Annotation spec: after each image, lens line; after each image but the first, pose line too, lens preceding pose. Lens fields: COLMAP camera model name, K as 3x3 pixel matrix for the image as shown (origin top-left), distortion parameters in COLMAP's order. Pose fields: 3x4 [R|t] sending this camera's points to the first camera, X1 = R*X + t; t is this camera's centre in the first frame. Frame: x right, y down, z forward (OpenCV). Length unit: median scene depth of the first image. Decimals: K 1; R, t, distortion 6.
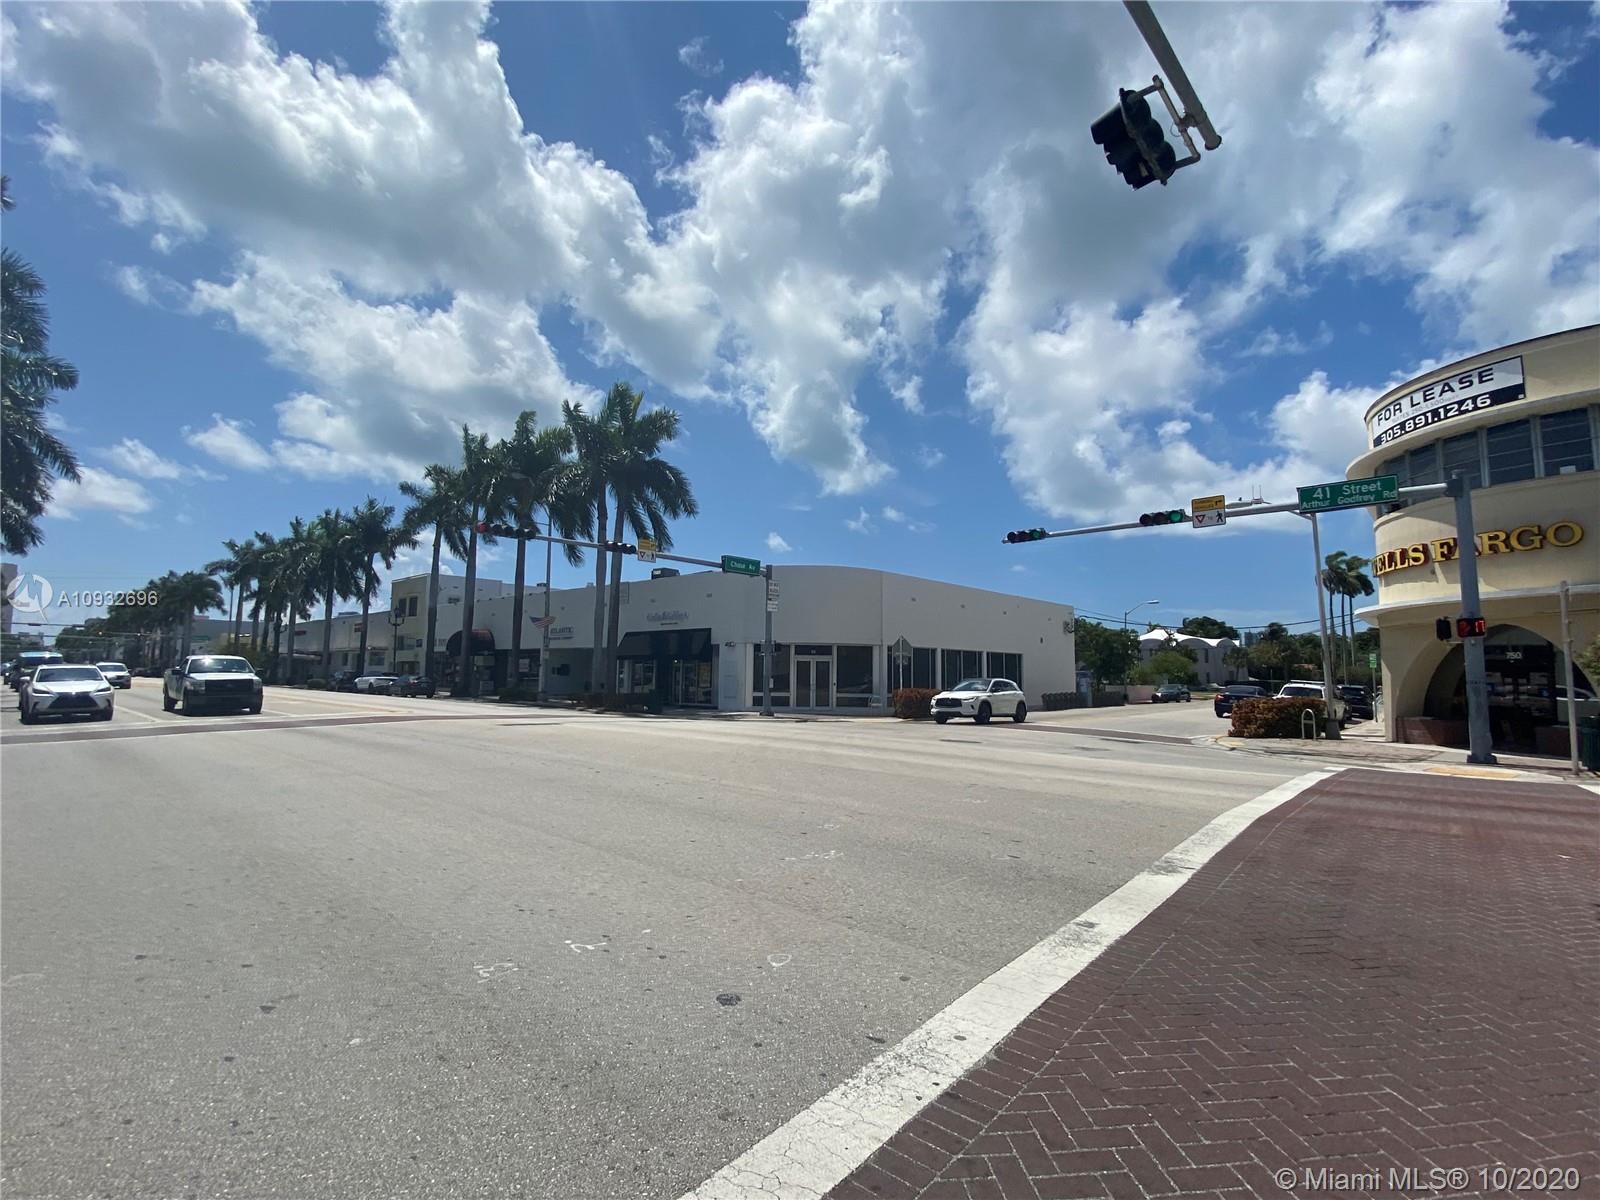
lens RADIAL K [[753.6, 0, 800.0], [0, 753.6, 600.0], [0, 0, 1]] dist [0.000559, -0.000004]
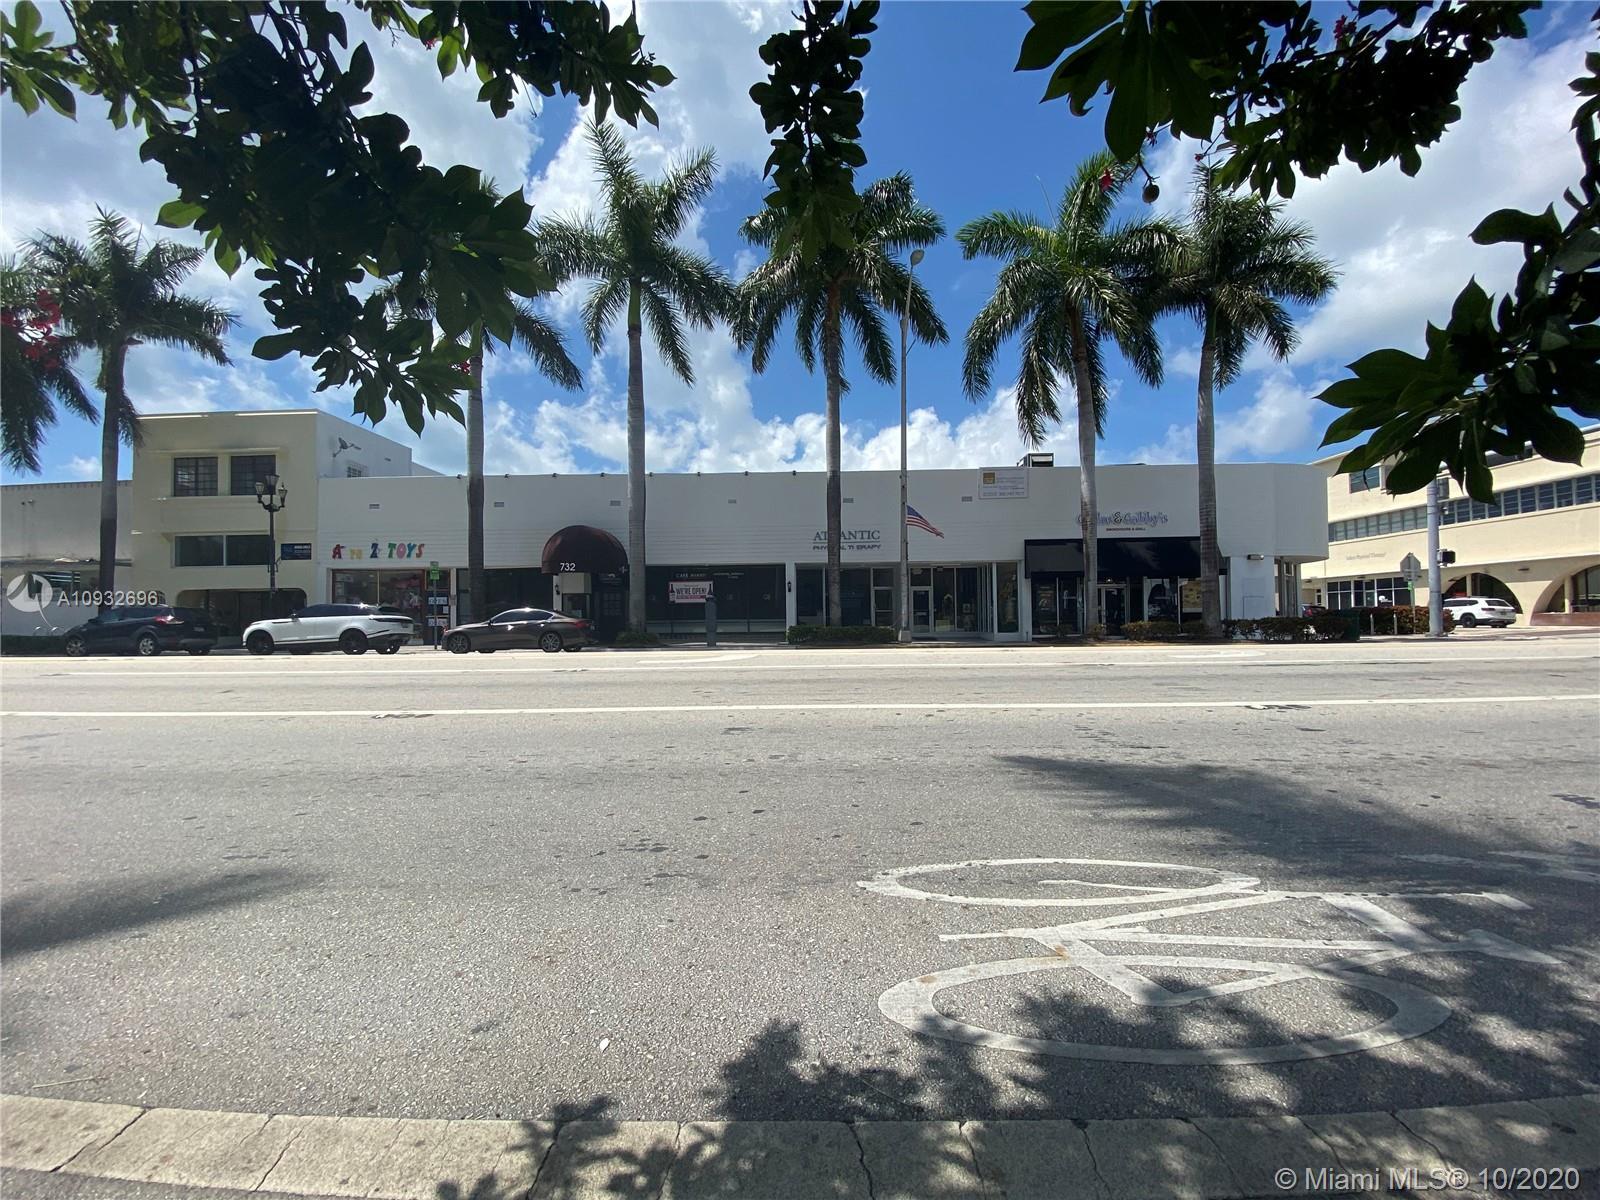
lens RADIAL K [[648.3, 0, 800.3], [0, 648.3, 606.8], [0, 0, 1]] dist [0.016858, -0.017550]
pose [[0.750288, -0.009795, 0.661039, -0.612246], [-0.045912, 0.996704, 0.066880, 0.057241], [-0.659515, -0.080529, 0.747365, 0.521760]]
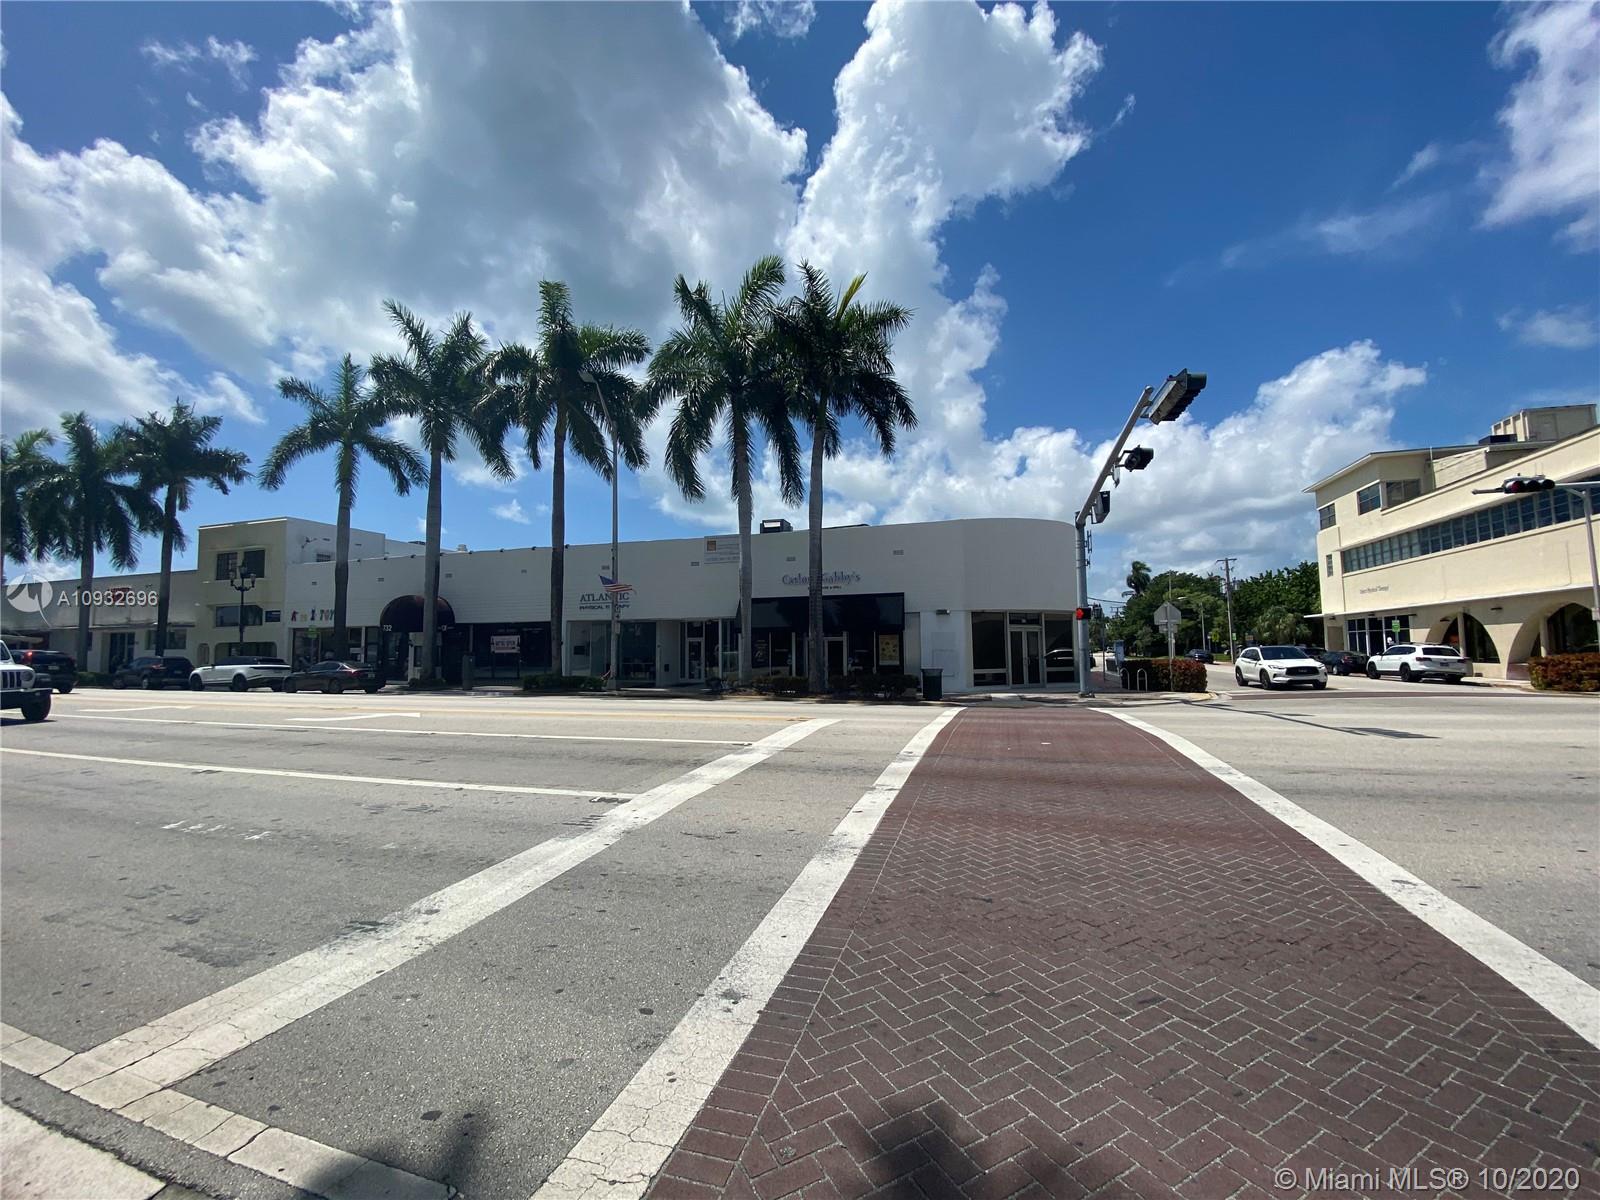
lens RADIAL K [[648.3, 0, 800.3], [0, 648.3, 606.8], [0, 0, 1]] dist [0.016858, -0.017550]
pose [[0.911918, 0.006558, 0.410320, -0.345742], [-0.021198, 0.999290, 0.031140, 0.022161], [-0.409825, -0.037095, 0.911410, 0.272228]]
